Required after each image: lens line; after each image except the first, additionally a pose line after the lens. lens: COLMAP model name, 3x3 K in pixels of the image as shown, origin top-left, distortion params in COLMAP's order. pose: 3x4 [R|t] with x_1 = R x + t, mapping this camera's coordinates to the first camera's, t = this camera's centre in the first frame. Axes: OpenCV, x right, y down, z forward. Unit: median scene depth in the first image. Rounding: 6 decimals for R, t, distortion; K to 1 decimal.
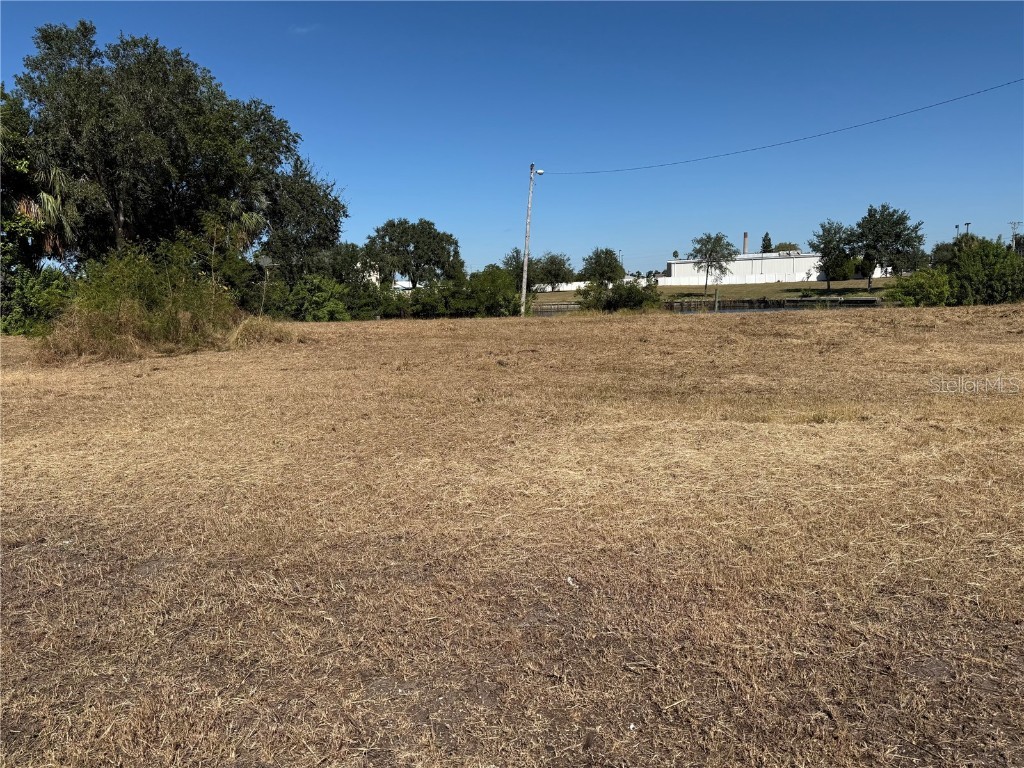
lens RADIAL K [[775.5, 0, 465.2], [0, 775.5, 384.6], [0, 0, 1]] dist [0.054807, -0.107864]
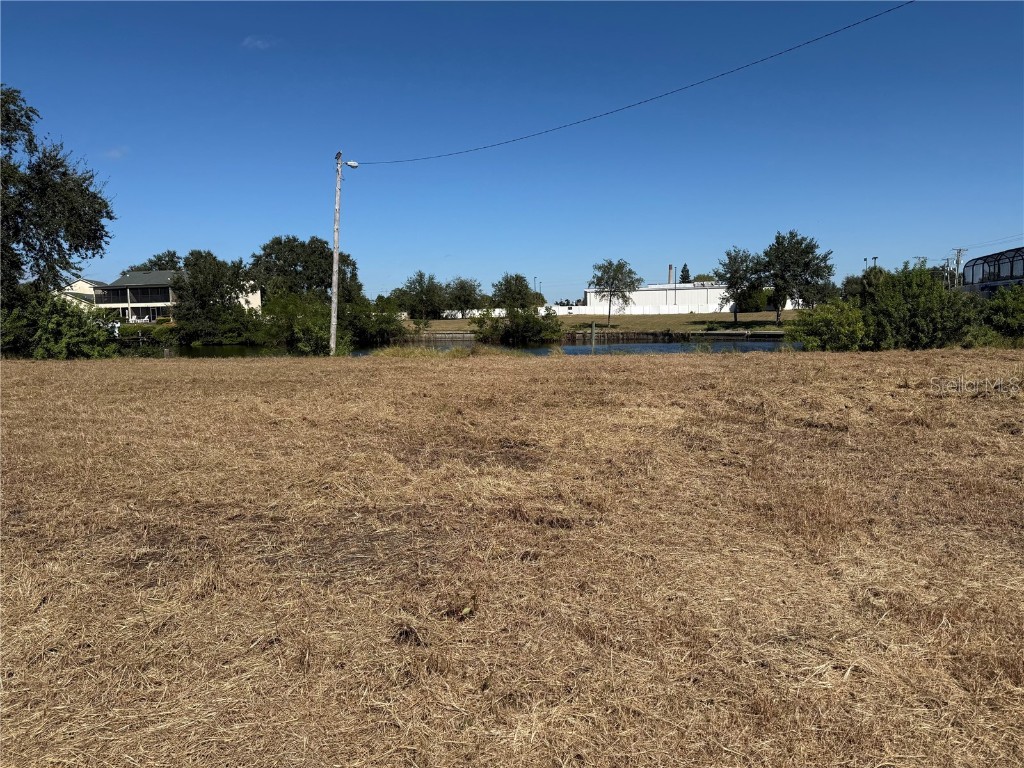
lens RADIAL K [[719.6, 0, 512.0], [0, 719.6, 384.0], [0, 0, 1]] dist [0.068627, -0.155572]
pose [[0.993778, 0.005224, 0.111260, 0.101998], [-0.002422, 0.999677, -0.025301, -0.024924], [-0.111356, 0.024874, 0.993469, 0.170449]]
